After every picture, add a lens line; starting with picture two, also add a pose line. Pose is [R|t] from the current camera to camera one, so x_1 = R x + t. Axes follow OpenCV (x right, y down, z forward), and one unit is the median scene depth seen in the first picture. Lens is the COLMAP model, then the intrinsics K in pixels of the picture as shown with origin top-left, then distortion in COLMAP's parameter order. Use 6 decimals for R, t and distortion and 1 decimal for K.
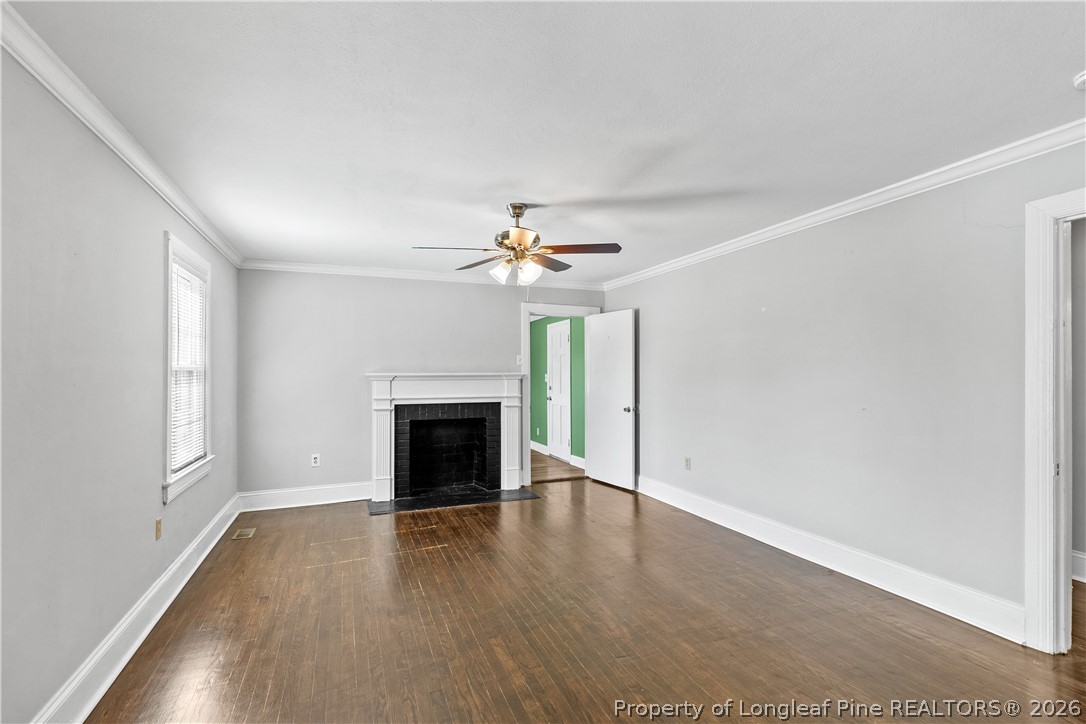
lens RADIAL K [[514.3, 0, 543.5], [0, 514.3, 367.3], [0, 0, 1]] dist [0.001515, 0.000361]
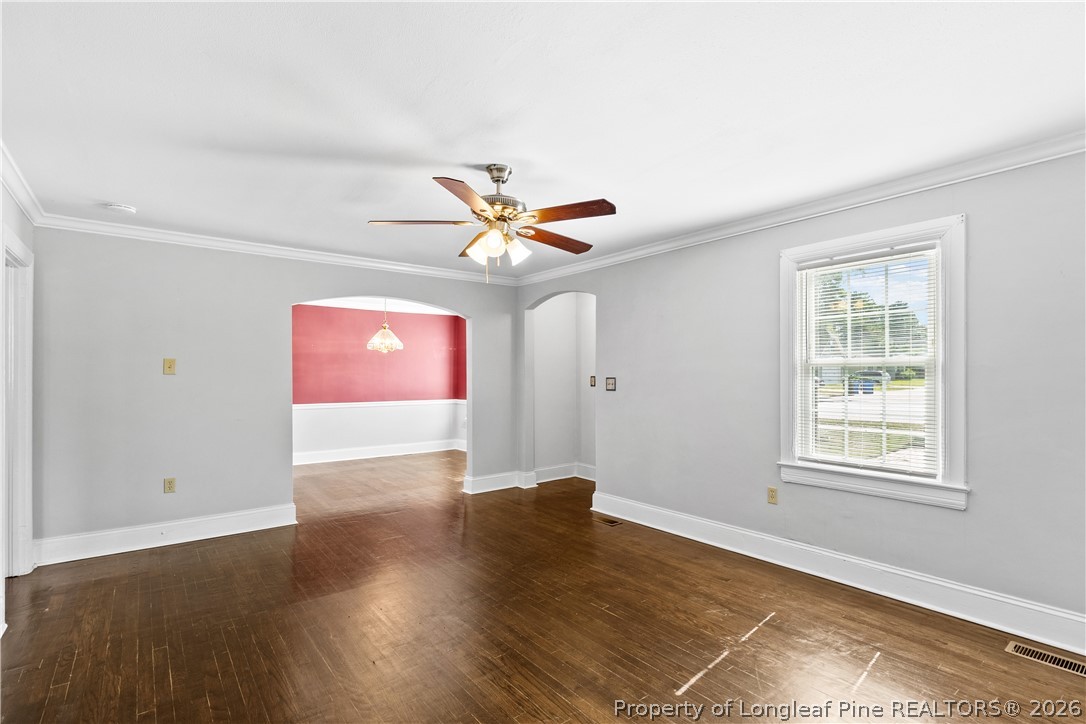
lens RADIAL K [[514.3, 0, 539.3], [0, 514.3, 365.5], [0, 0, 1]] dist [0.001515, 0.000361]
pose [[-0.957323, 0.010654, -0.288824, 0.115377], [0.015694, 0.999762, -0.015138, 0.012326], [0.288594, -0.019025, -0.957263, 1.677328]]
